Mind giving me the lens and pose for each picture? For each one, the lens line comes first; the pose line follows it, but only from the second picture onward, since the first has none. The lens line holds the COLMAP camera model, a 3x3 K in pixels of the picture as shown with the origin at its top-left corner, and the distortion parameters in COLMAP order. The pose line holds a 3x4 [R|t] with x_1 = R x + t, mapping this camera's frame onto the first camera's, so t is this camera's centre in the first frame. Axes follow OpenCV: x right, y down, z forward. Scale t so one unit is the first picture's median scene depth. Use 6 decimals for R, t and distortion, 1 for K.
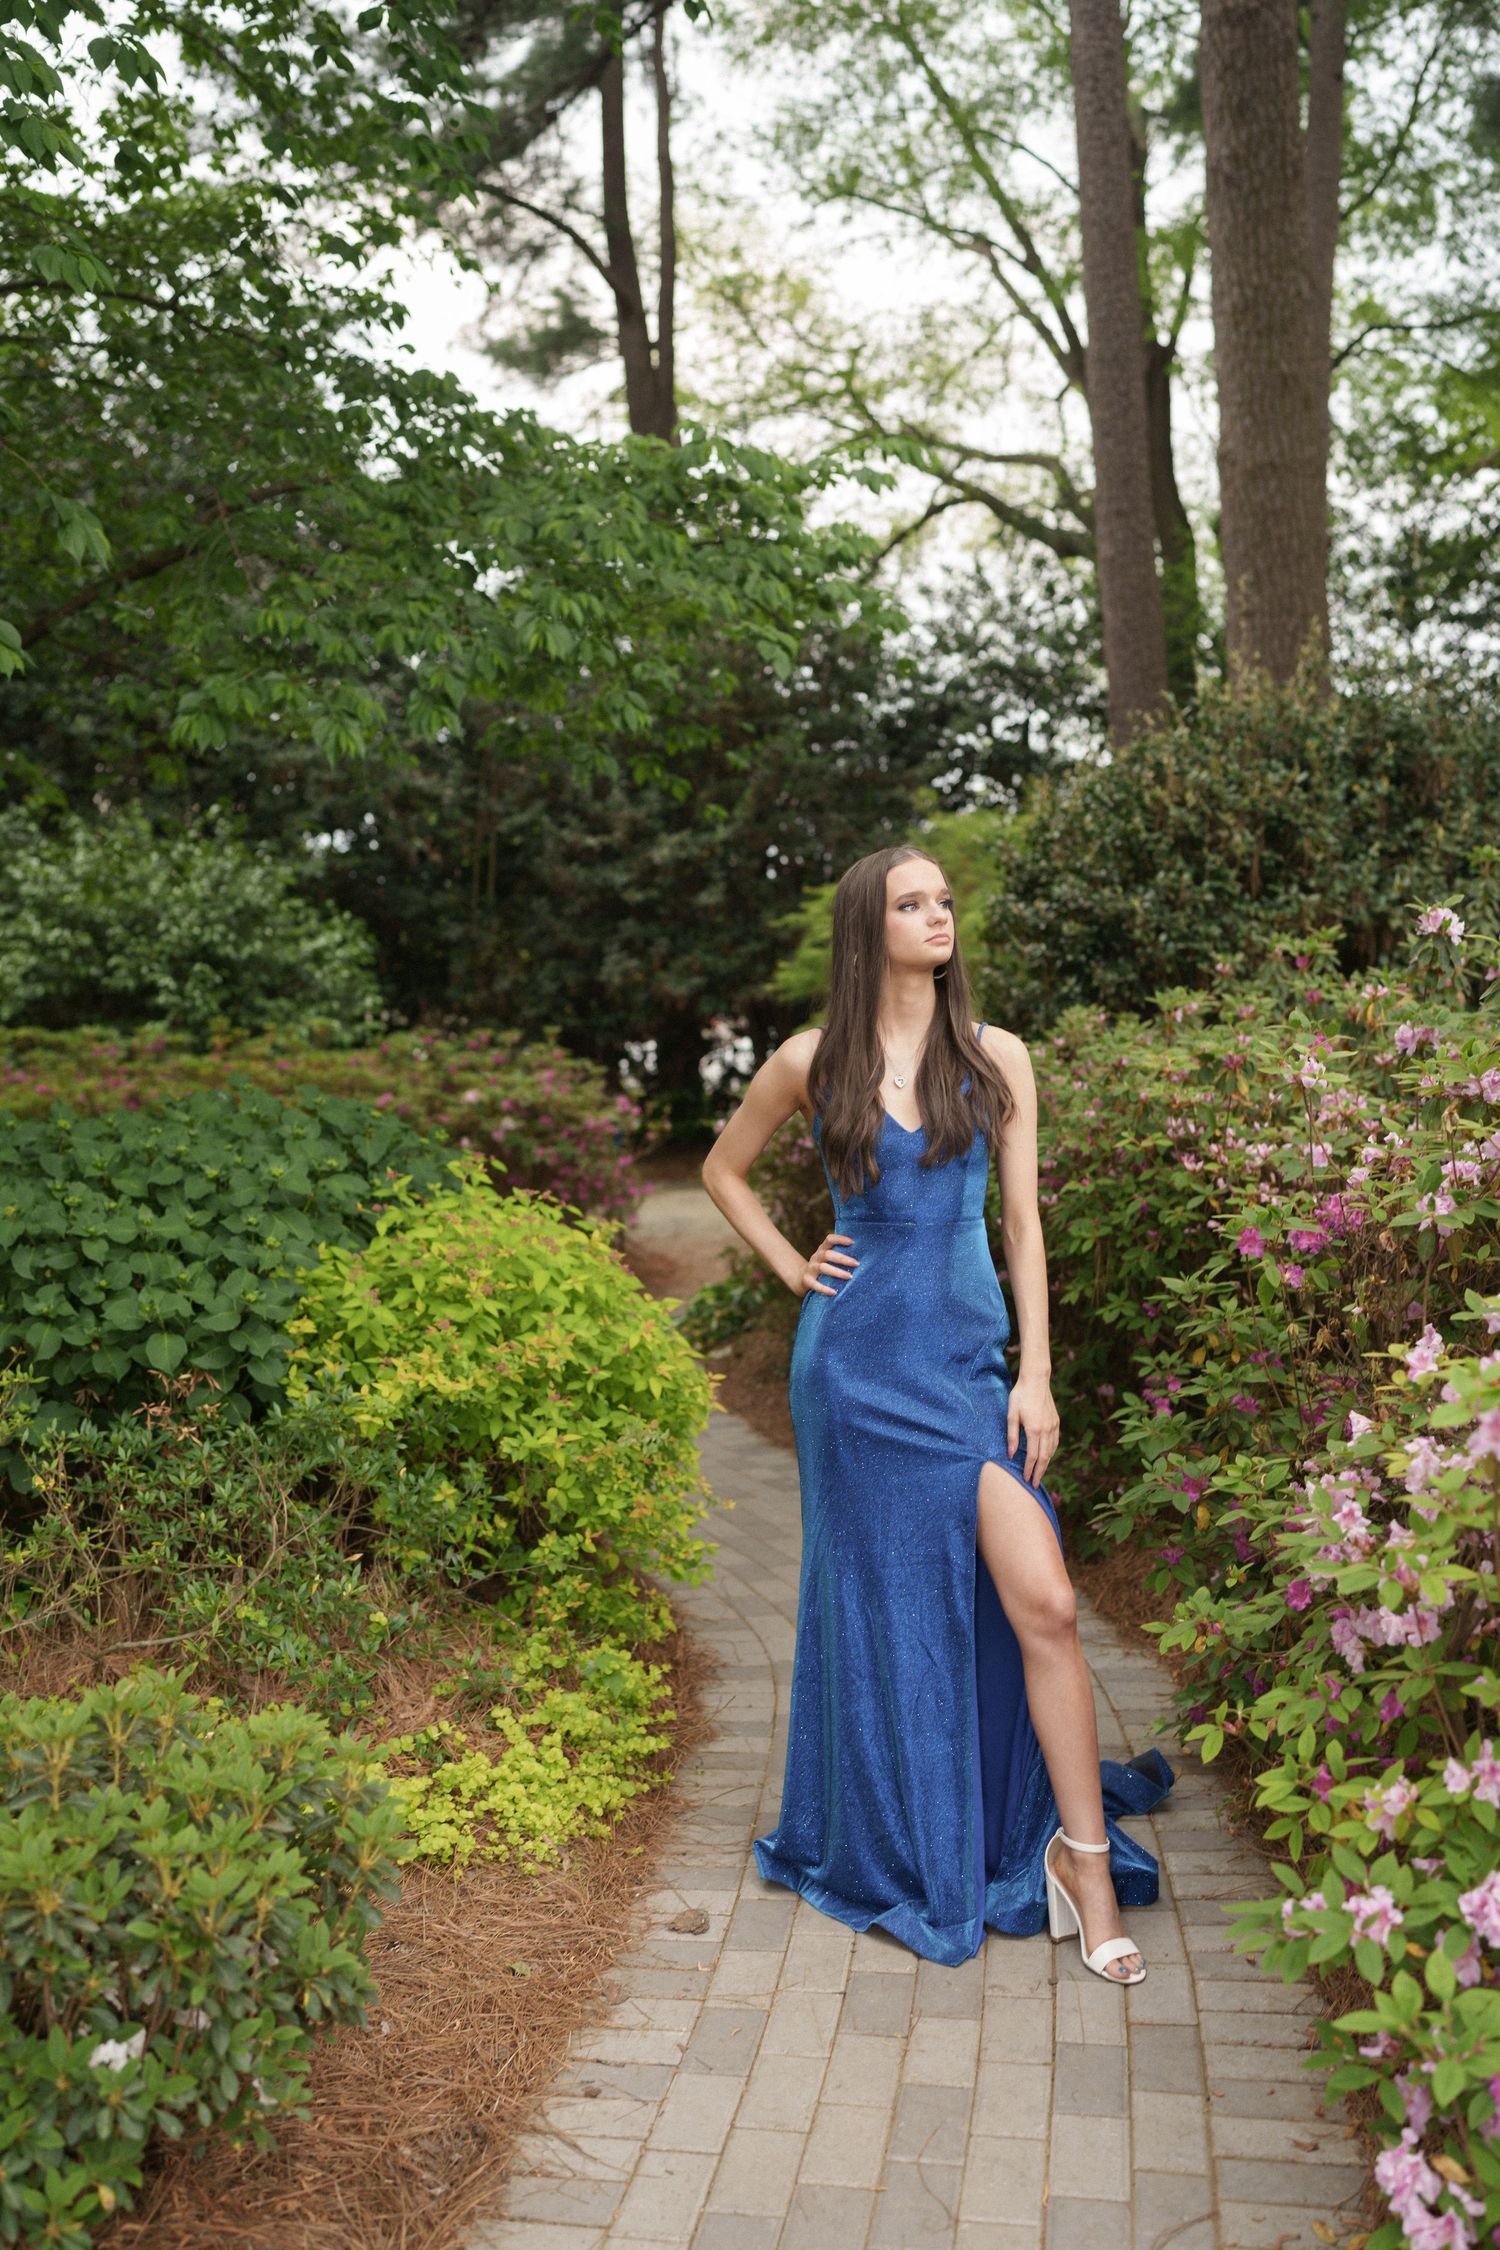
lens RADIAL K [[2172.3, 0, 718.5], [0, 2172.3, 1139.9], [0, 0, 1]] dist [-0.005087, 0.020557]
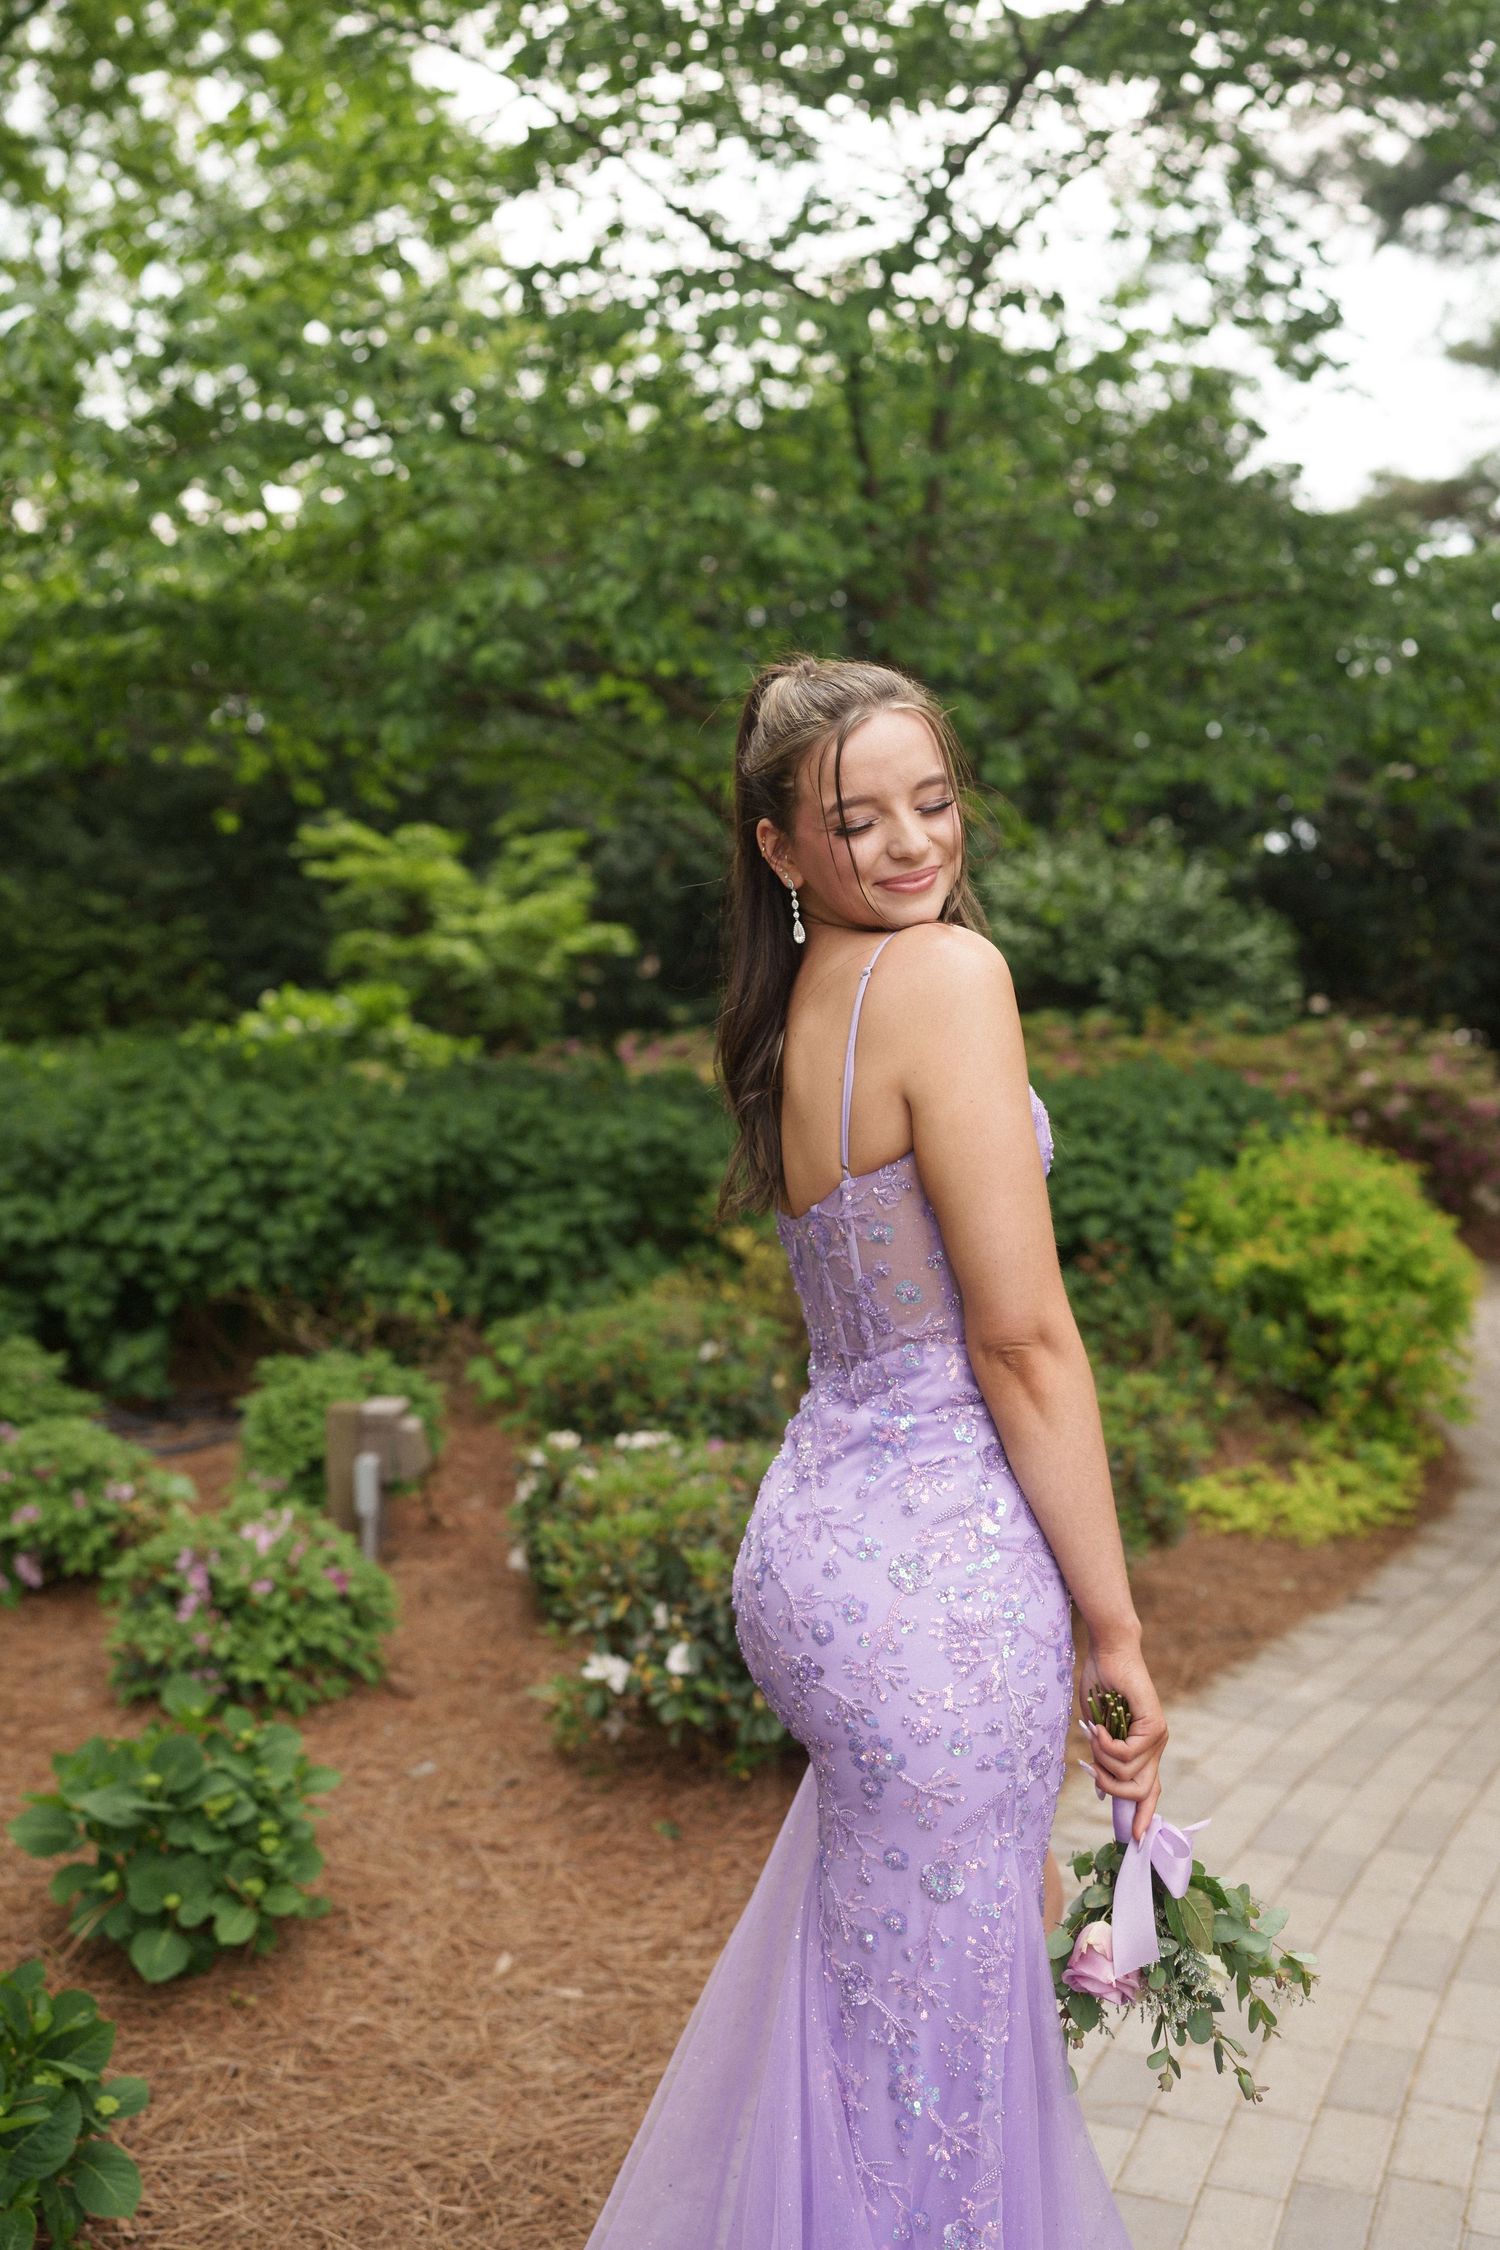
lens RADIAL K [[2216.9, 0, 749.8], [0, 2216.9, 1127.2], [0, 0, 1]] dist [-0.001189, 0.014464]
pose [[0.916468, 0.034176, -0.398647, 0.136844], [-0.033849, 0.999396, 0.007862, 0.018845], [0.398674, 0.006289, 0.917071, -0.511170]]
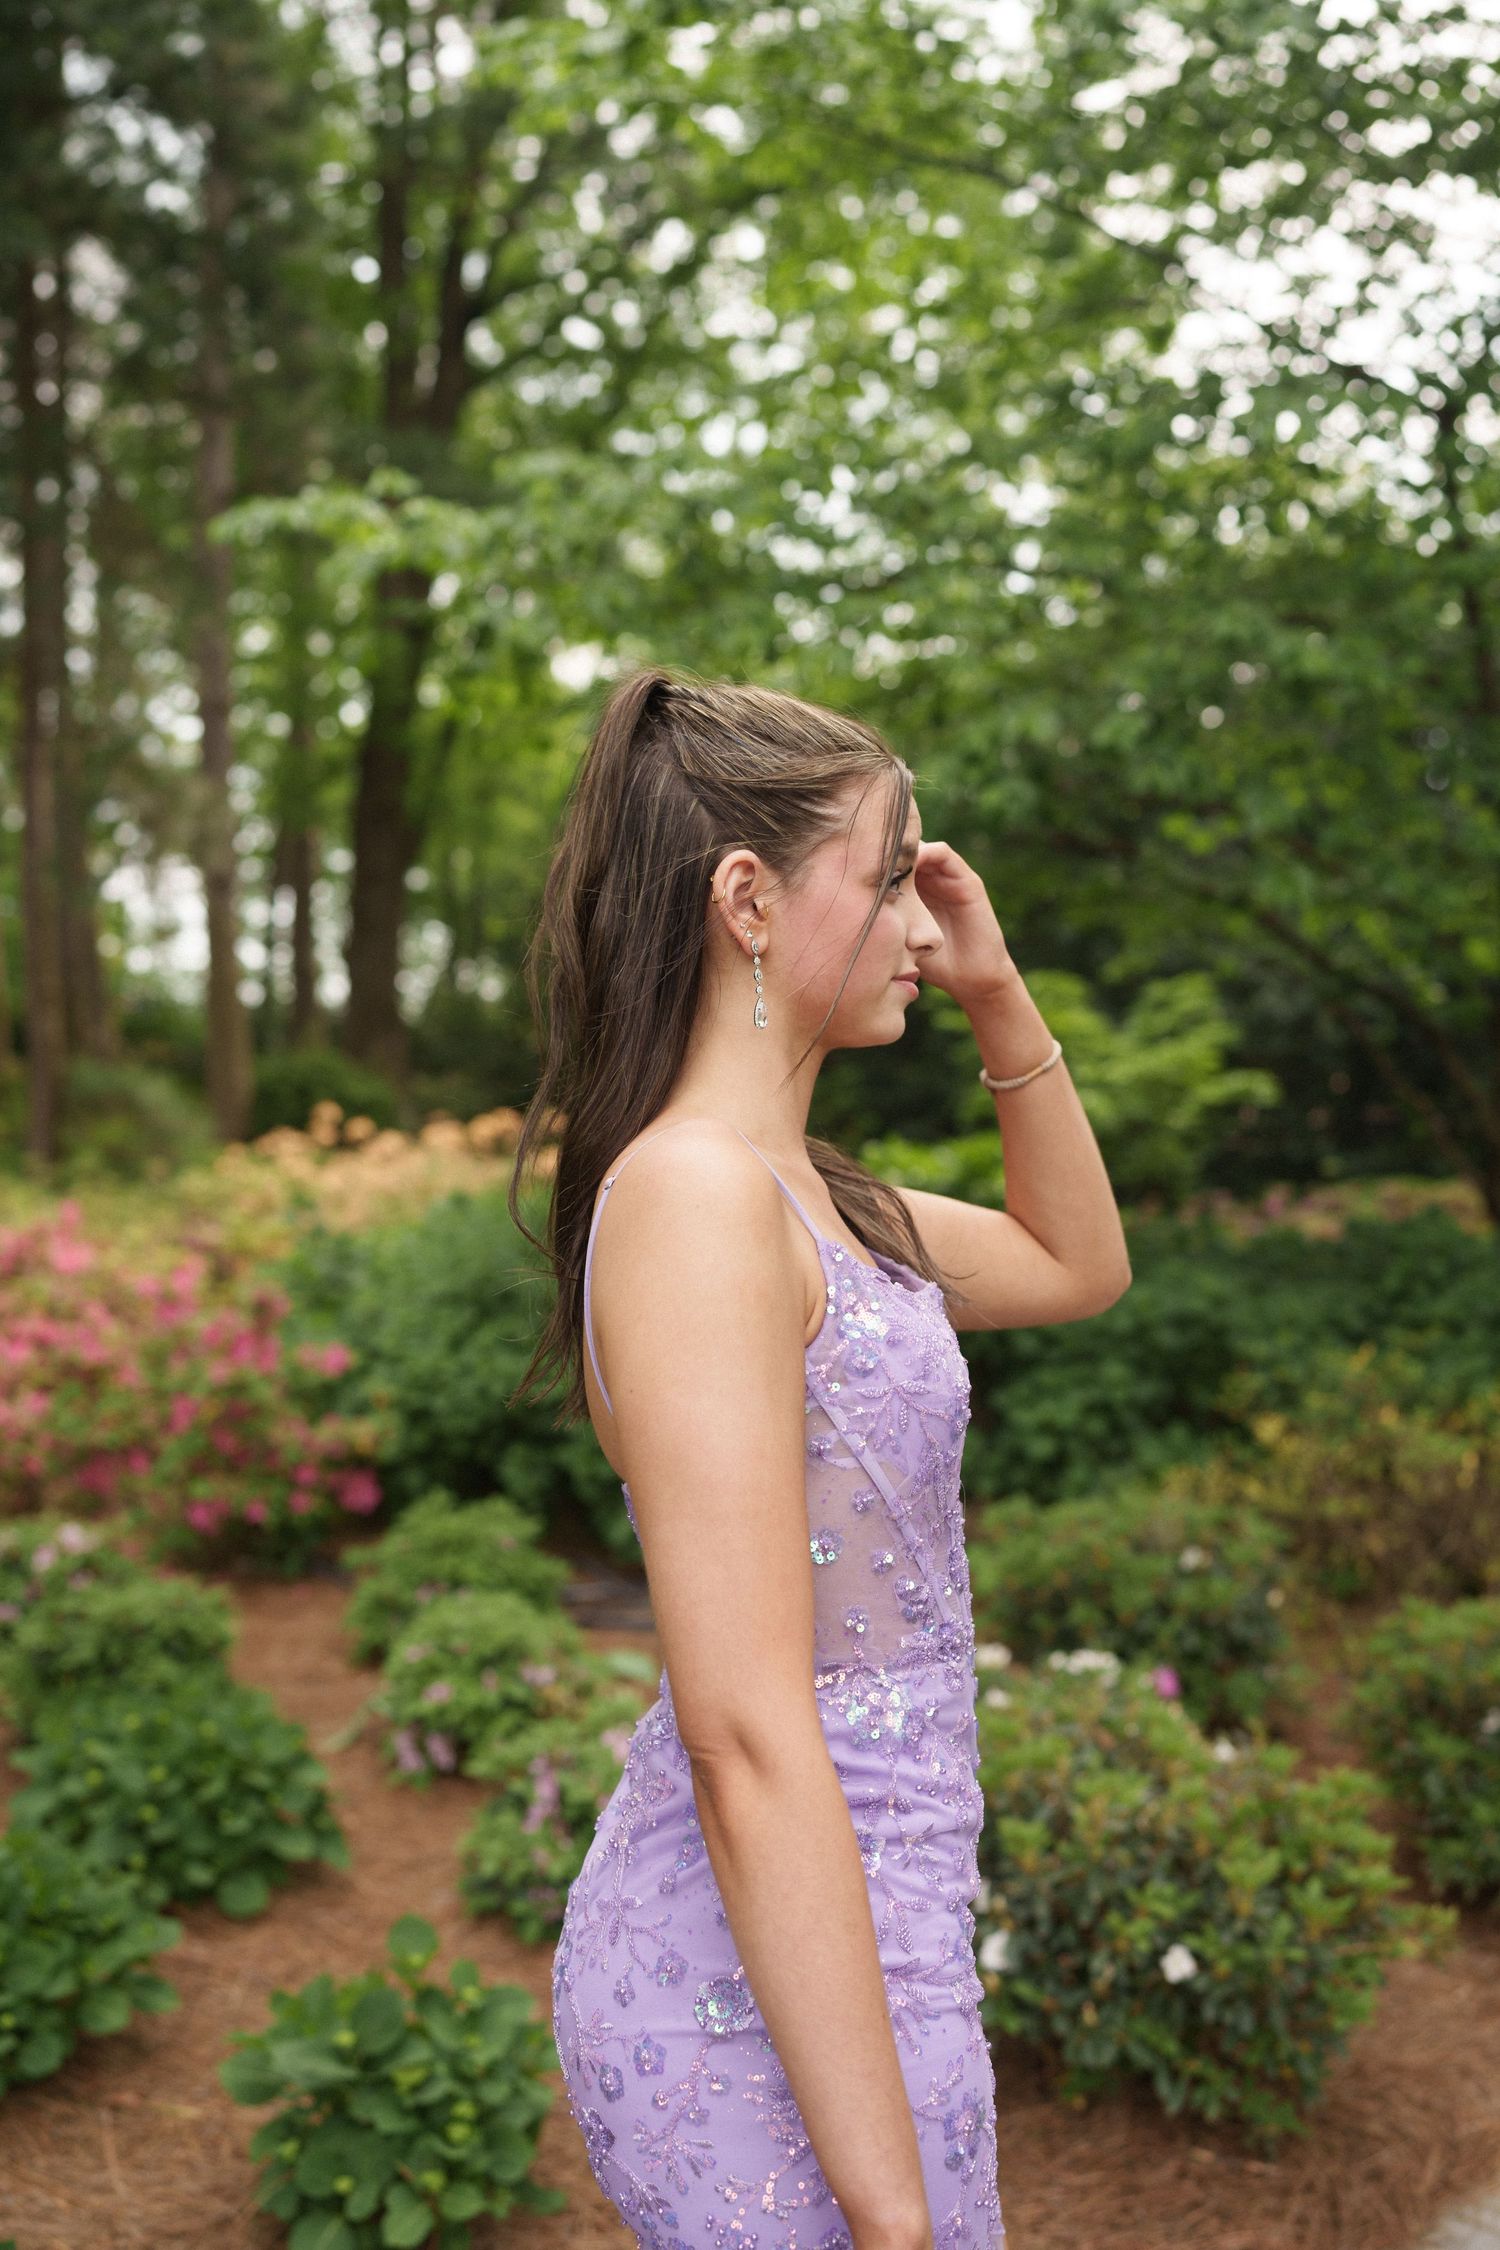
lens RADIAL K [[2221.2, 0, 748.2], [0, 2221.2, 1129.3], [0, 0, 1]] dist [-0.000814, 0.005741]
pose [[0.743245, 0.007625, -0.668976, 0.192571], [-0.050189, 0.997753, -0.044388, 0.003151], [0.667134, 0.066566, 0.741958, -0.354466]]
